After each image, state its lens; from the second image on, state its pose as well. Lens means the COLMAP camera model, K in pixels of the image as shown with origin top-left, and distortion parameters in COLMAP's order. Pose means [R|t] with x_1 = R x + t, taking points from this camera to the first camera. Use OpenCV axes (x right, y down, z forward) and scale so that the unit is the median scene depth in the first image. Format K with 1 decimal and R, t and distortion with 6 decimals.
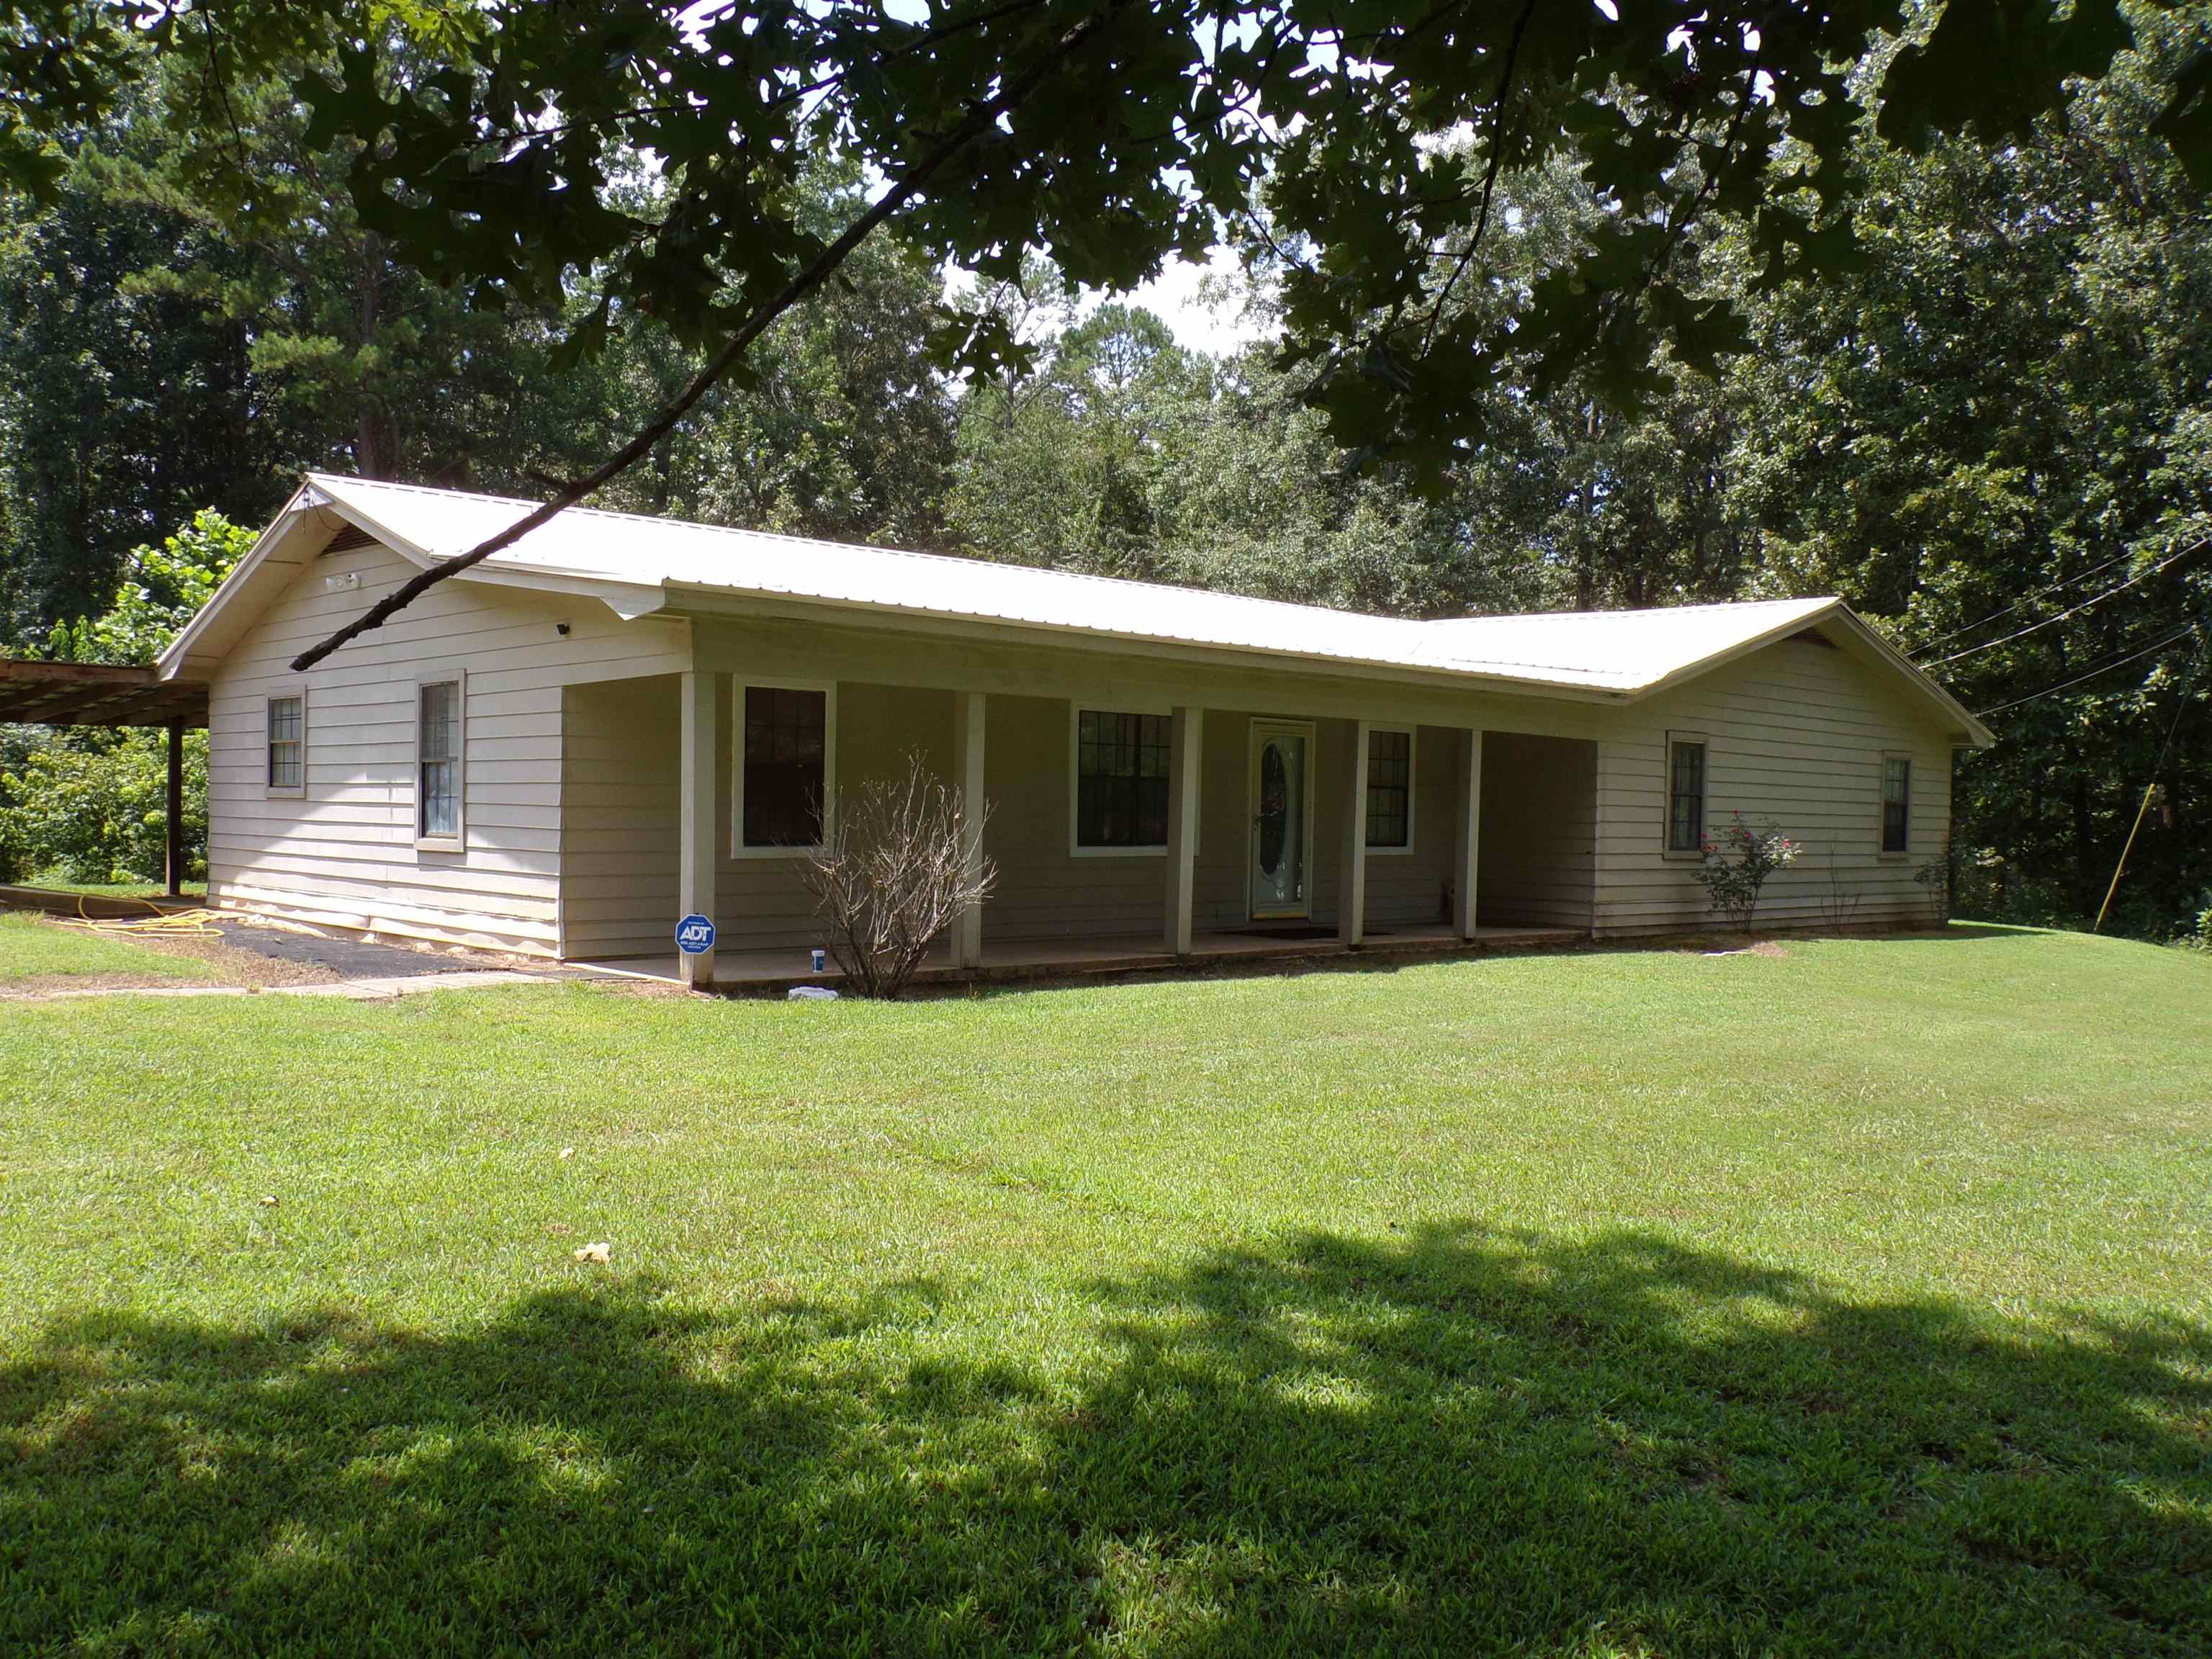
lens RADIAL K [[1805.3, 0, 1095.7], [0, 1805.3, 883.5], [0, 0, 1]] dist [-0.010111, 0.016012]
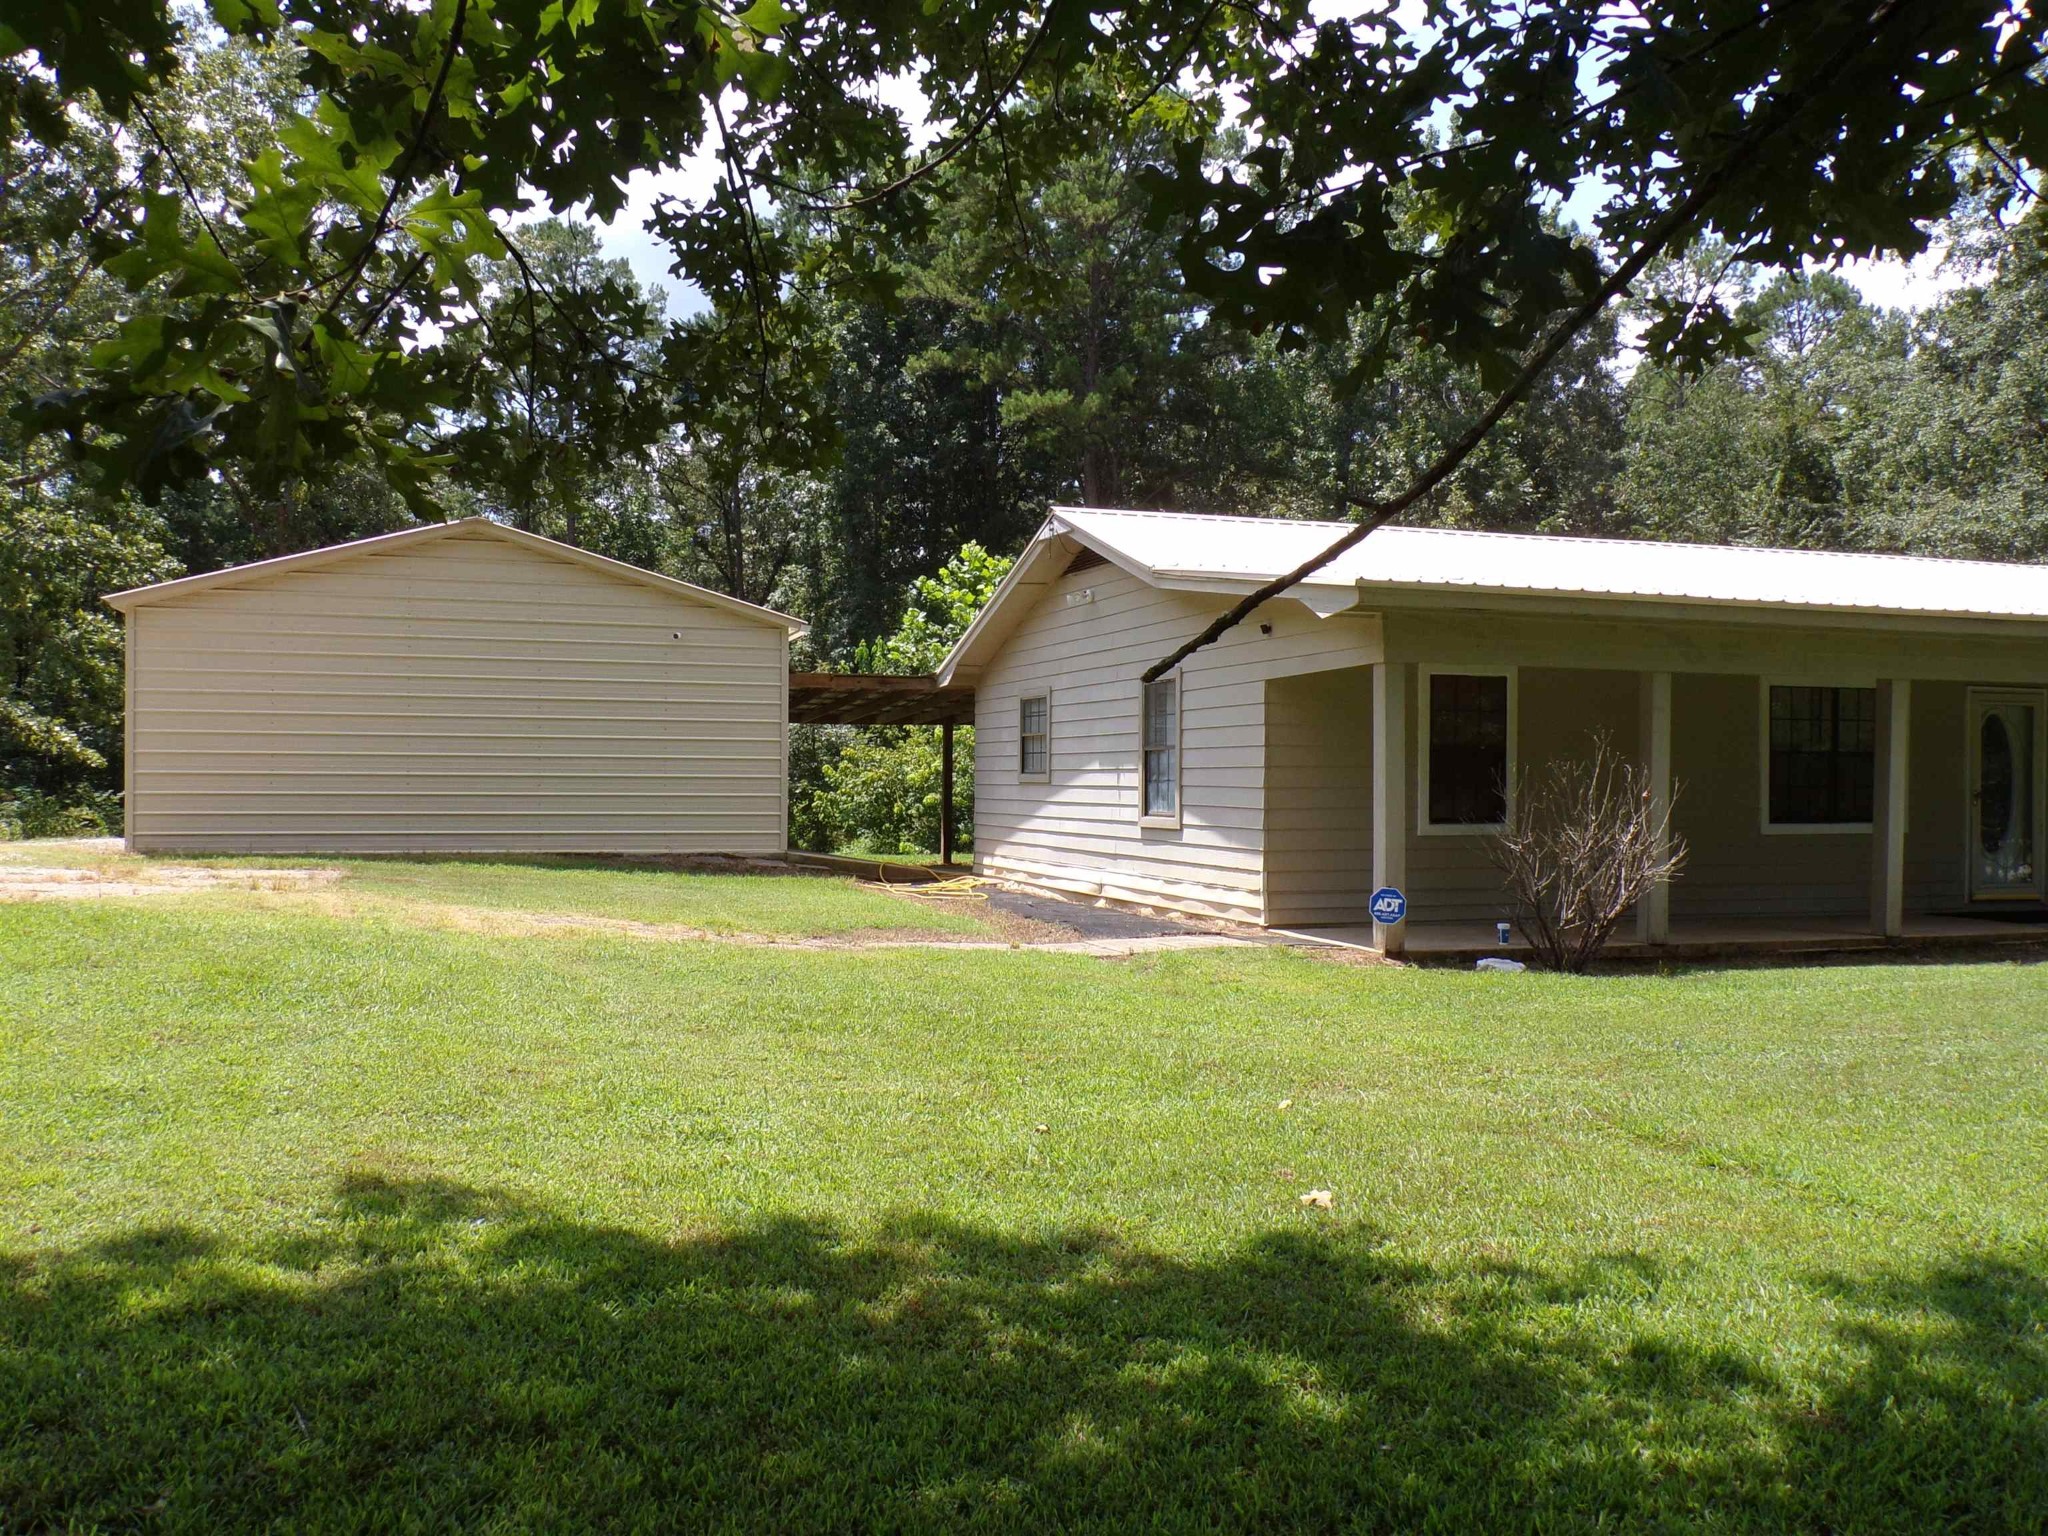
lens RADIAL K [[1671.5, 0, 1014.4], [0, 1671.5, 818.0], [0, 0, 1]] dist [-0.010111, 0.016012]
pose [[0.911438, -0.001890, -0.411433, -0.011387], [-0.007328, 0.999756, -0.020827, -0.001534], [0.411372, 0.021998, 0.911202, -0.001745]]
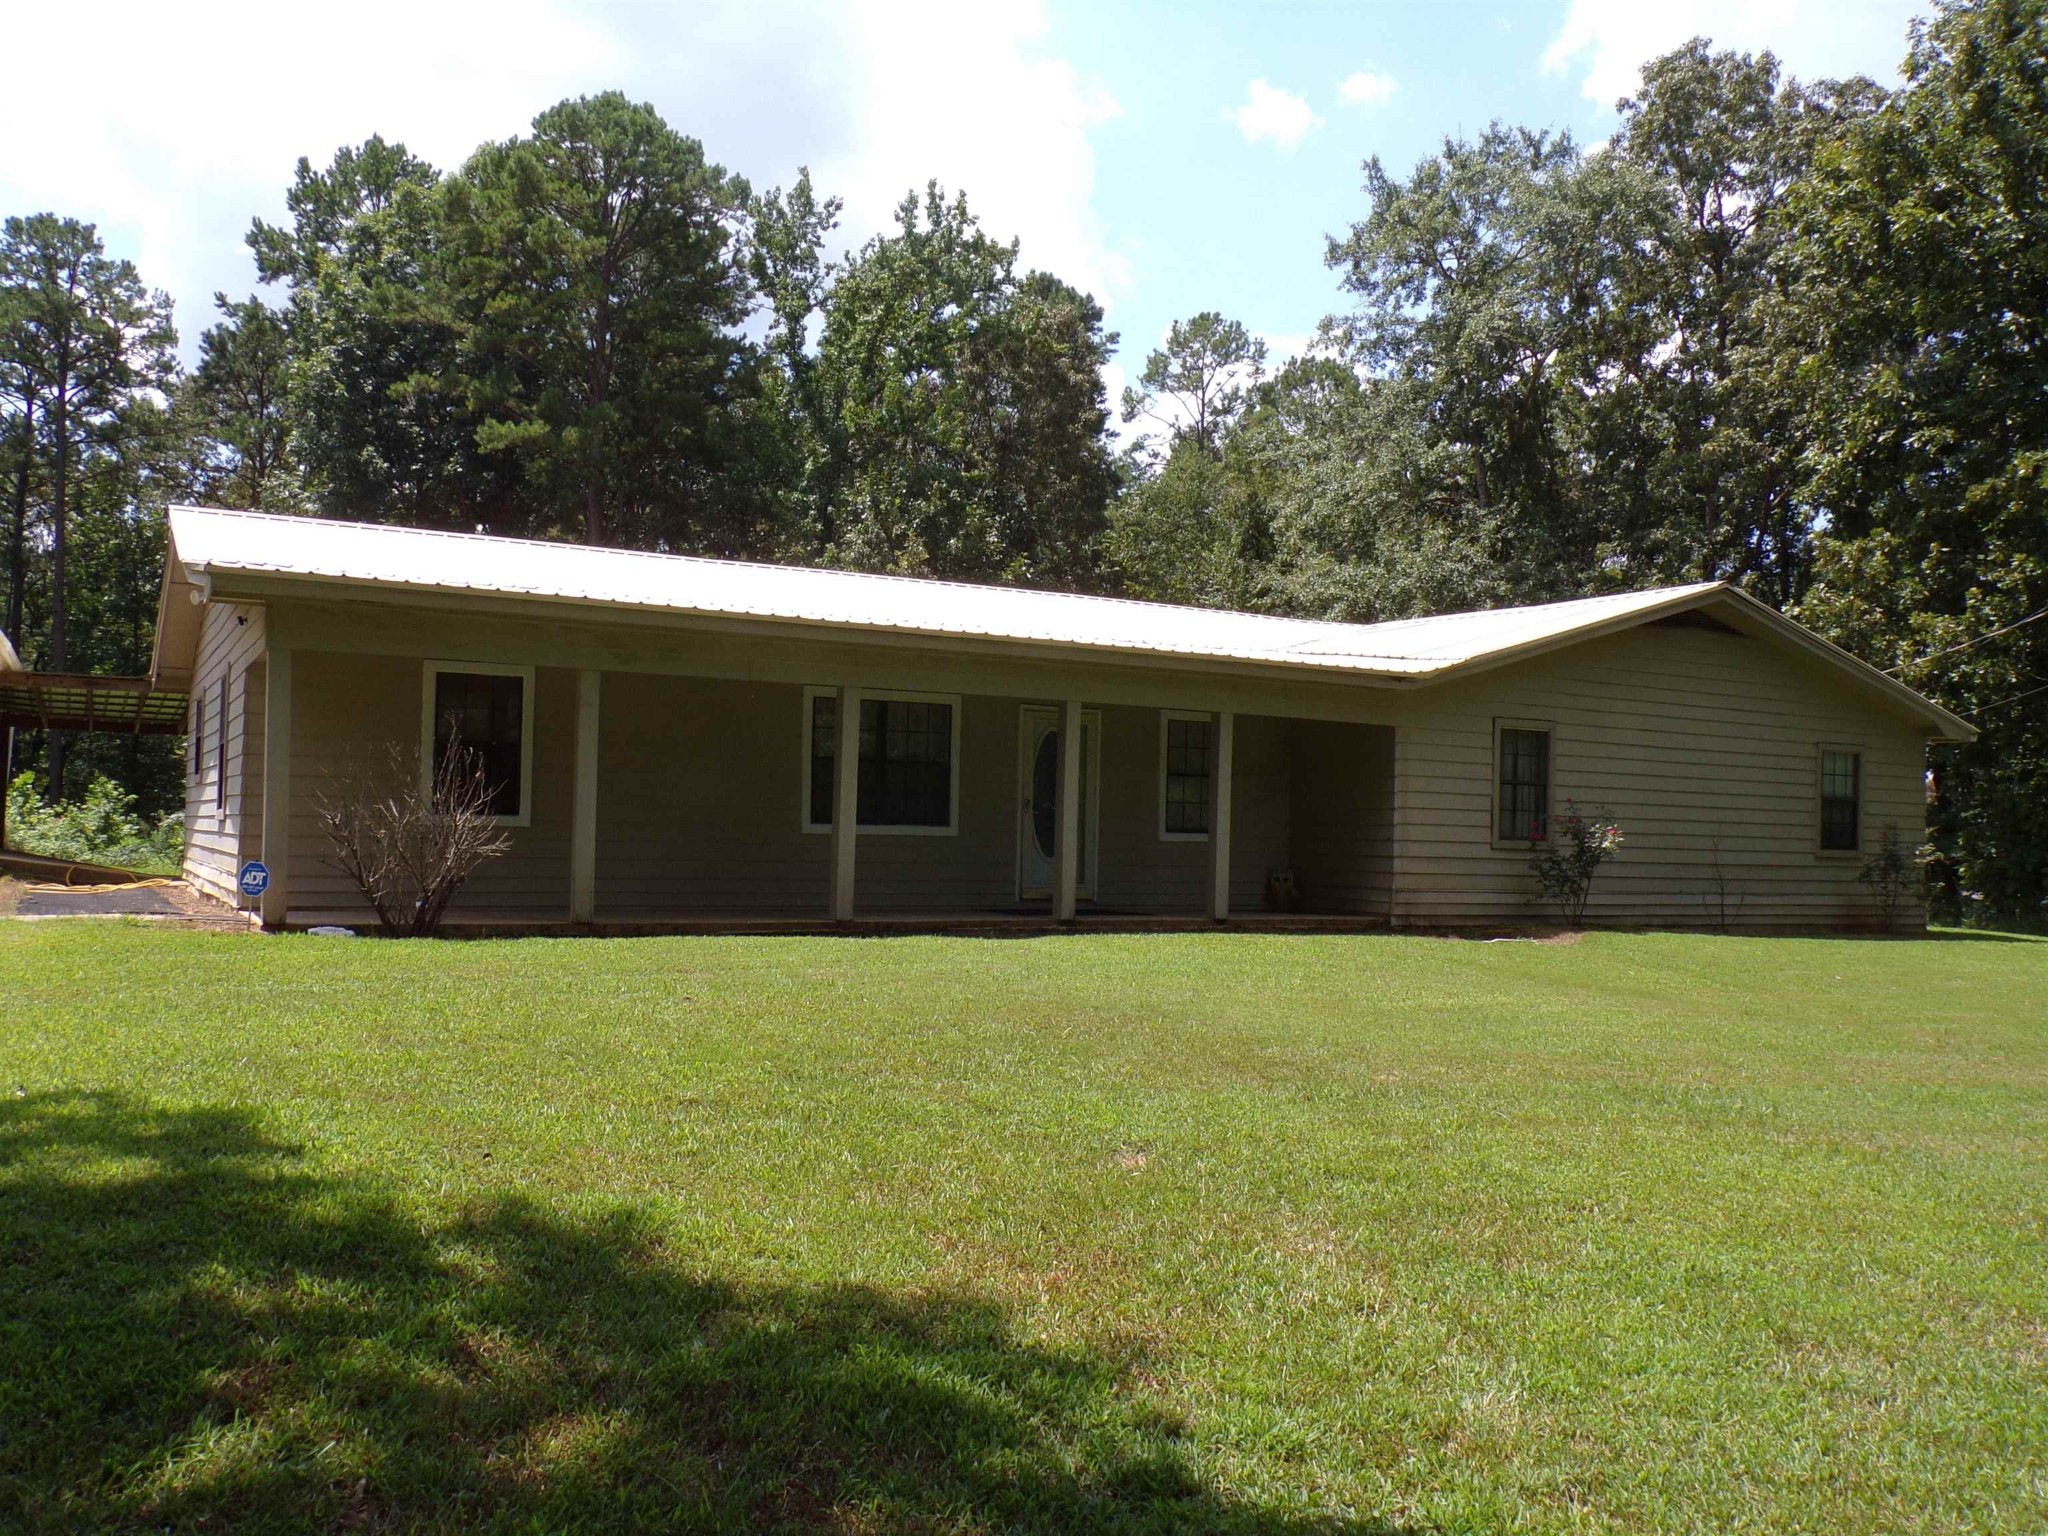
lens RADIAL K [[1667.1, 0, 1023.9], [0, 1667.1, 846.9], [0, 0, 1]] dist [-0.007331, -0.001192]
pose [[0.971092, 0.004143, -0.238668, 0.310736], [-0.013550, 0.999194, -0.037787, 0.025646], [0.238319, 0.039929, 0.970366, 0.064796]]
